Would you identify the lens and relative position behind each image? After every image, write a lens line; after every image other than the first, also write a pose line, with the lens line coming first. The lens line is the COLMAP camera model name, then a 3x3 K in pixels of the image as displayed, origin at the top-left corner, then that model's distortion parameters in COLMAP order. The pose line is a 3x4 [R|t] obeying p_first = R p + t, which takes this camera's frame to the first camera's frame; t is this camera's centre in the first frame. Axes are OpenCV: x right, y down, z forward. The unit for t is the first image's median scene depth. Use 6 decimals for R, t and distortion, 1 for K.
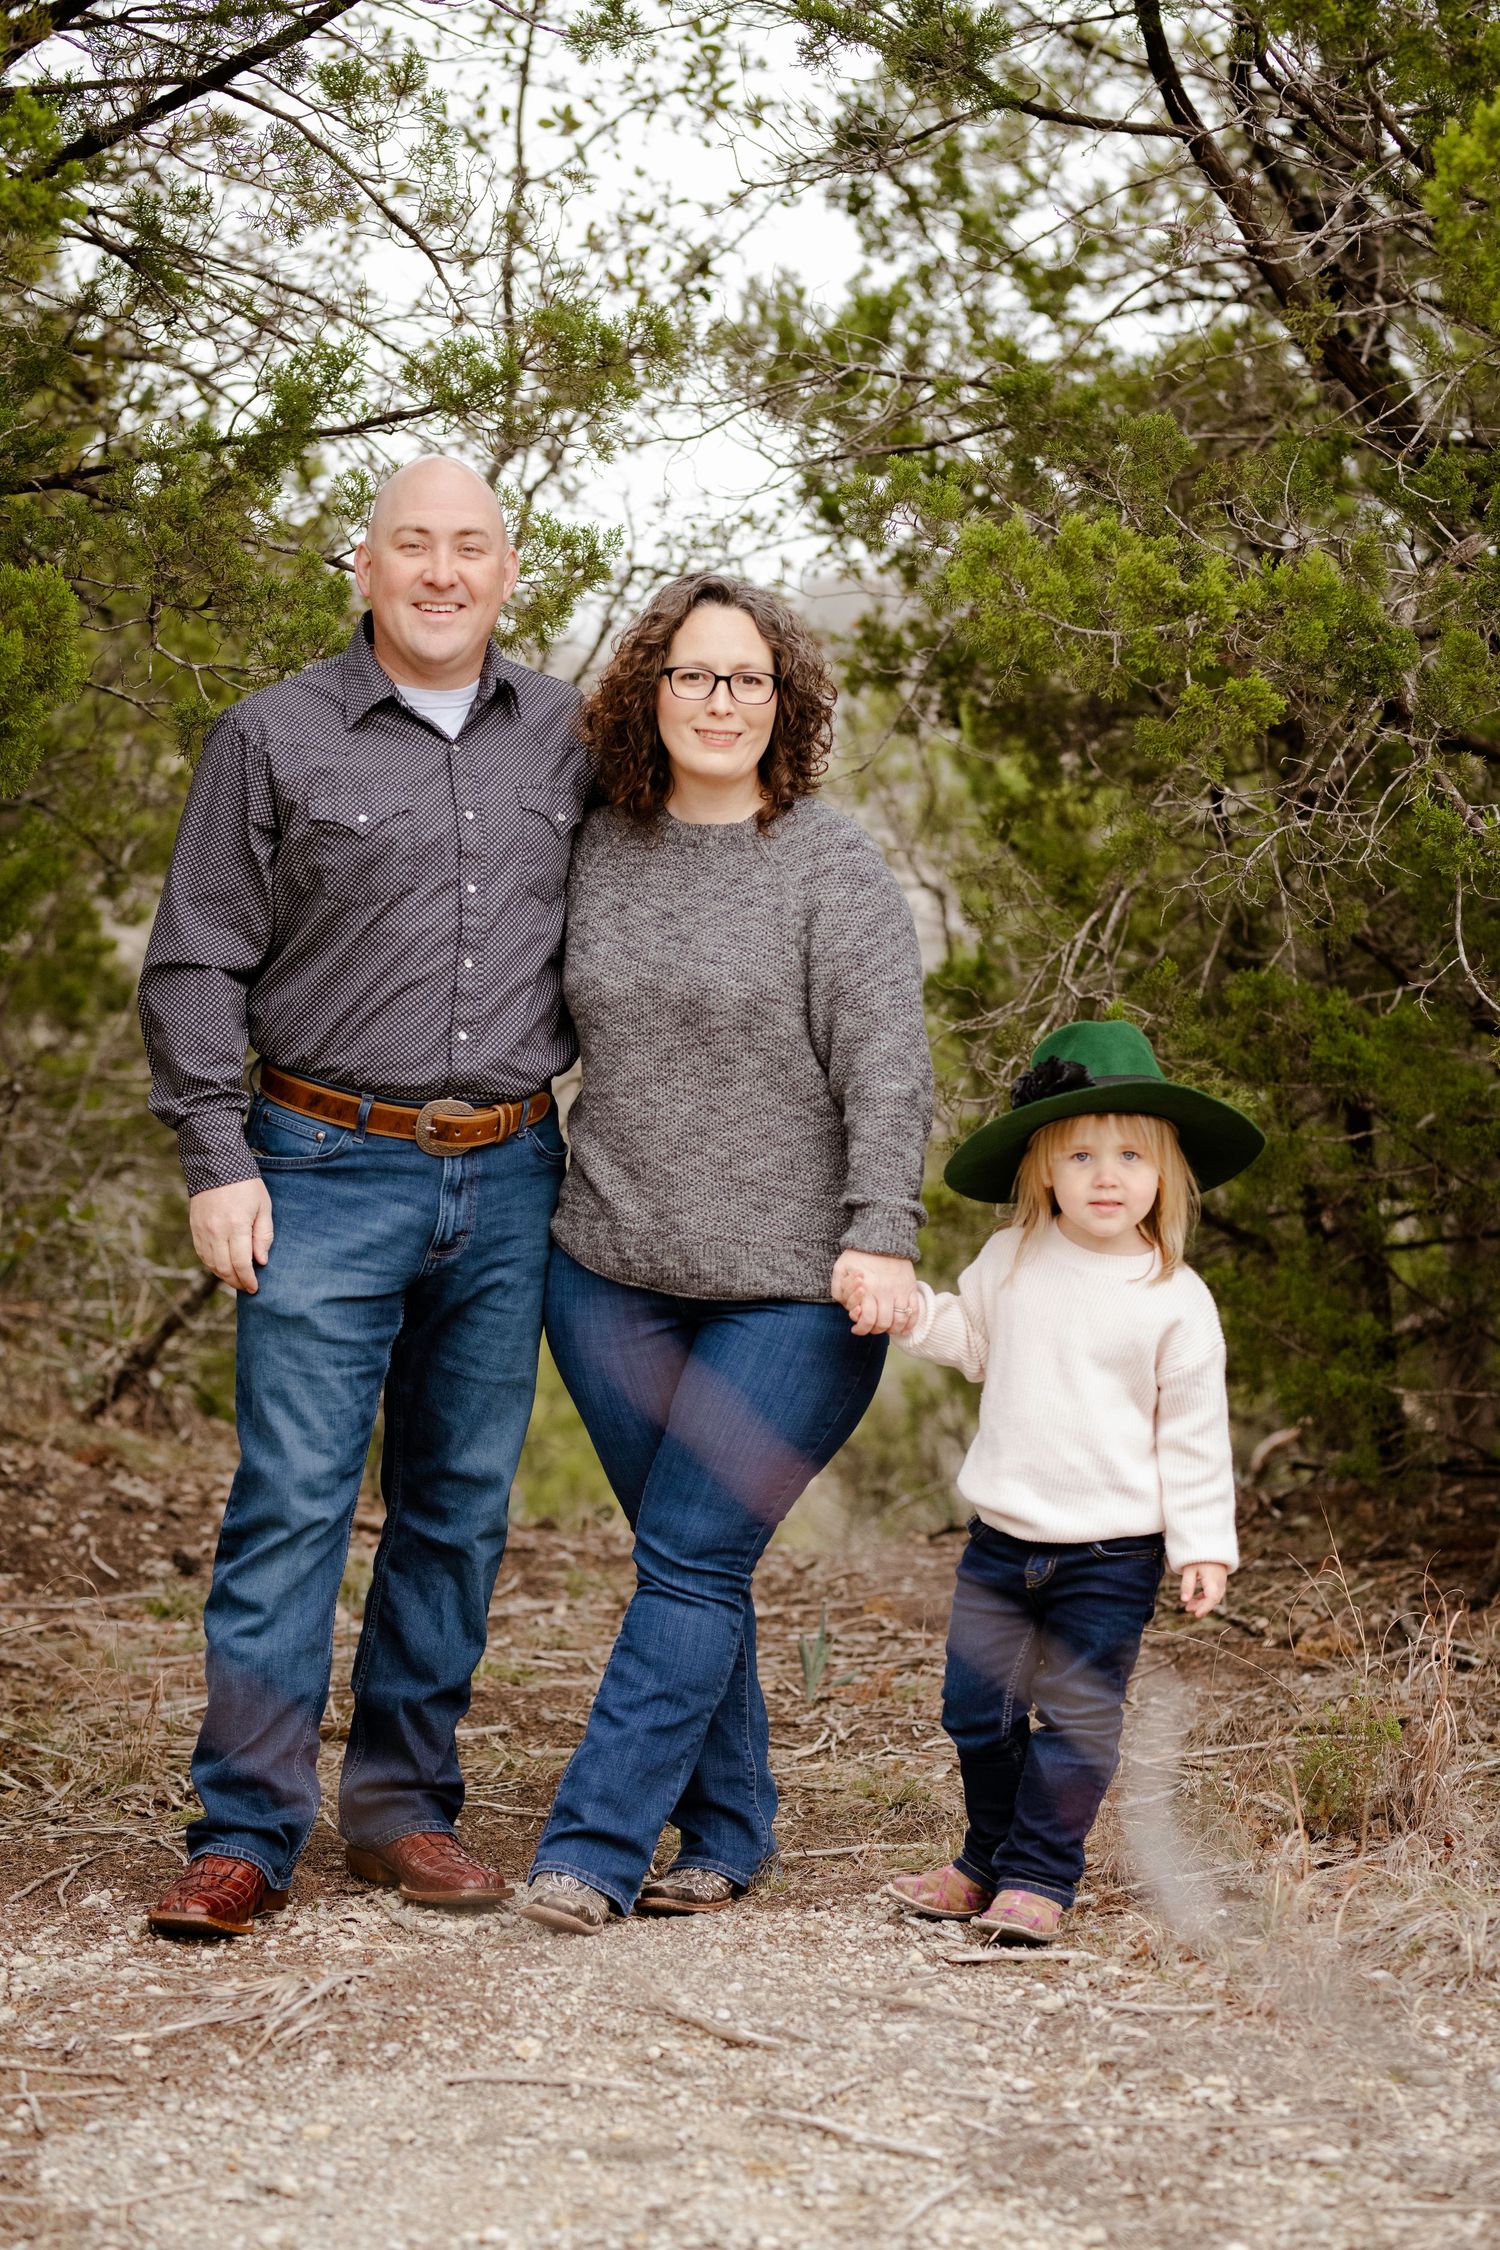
lens RADIAL K [[5739.9, 0, 750.0], [0, 5739.9, 1125.0], [0, 0, 1]] dist [0.049103, -0.193561]
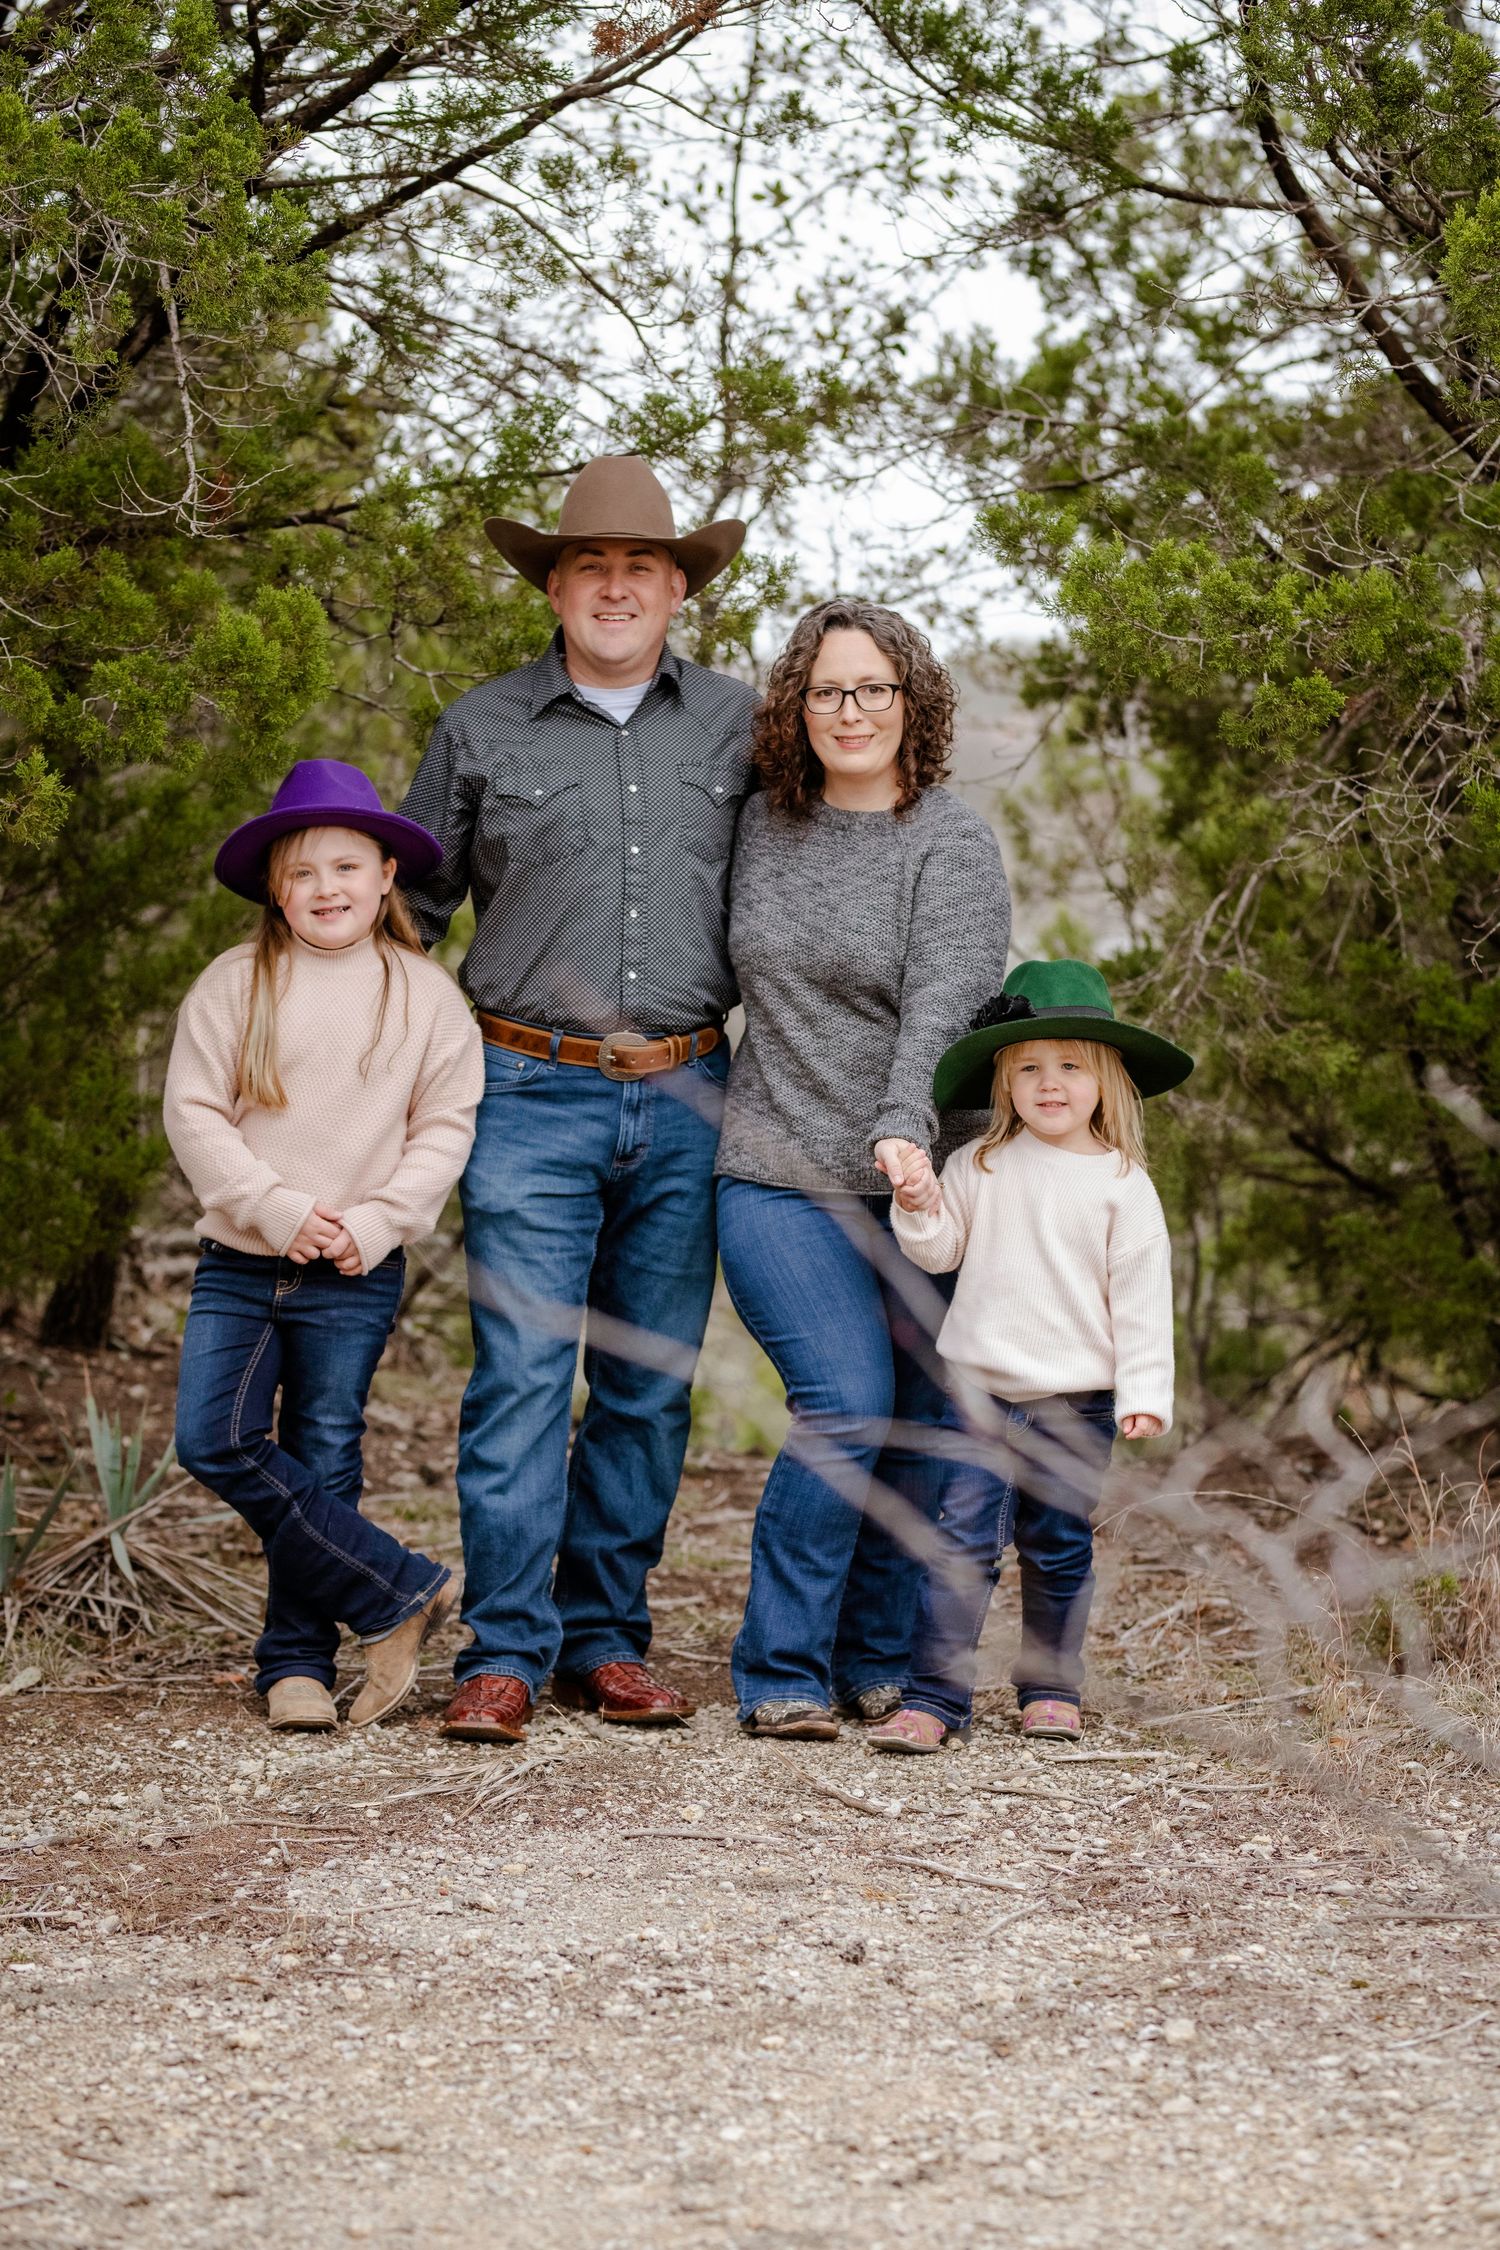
lens RADIAL K [[5739.9, 0, 750.0], [0, 5739.9, 1125.0], [0, 0, 1]] dist [0.049103, -0.193561]
pose [[0.998775, 0.000798, -0.049476, 0.023494], [-0.001177, 0.999970, -0.007638, 0.018380], [0.049469, 0.007687, 0.998746, -0.144575]]
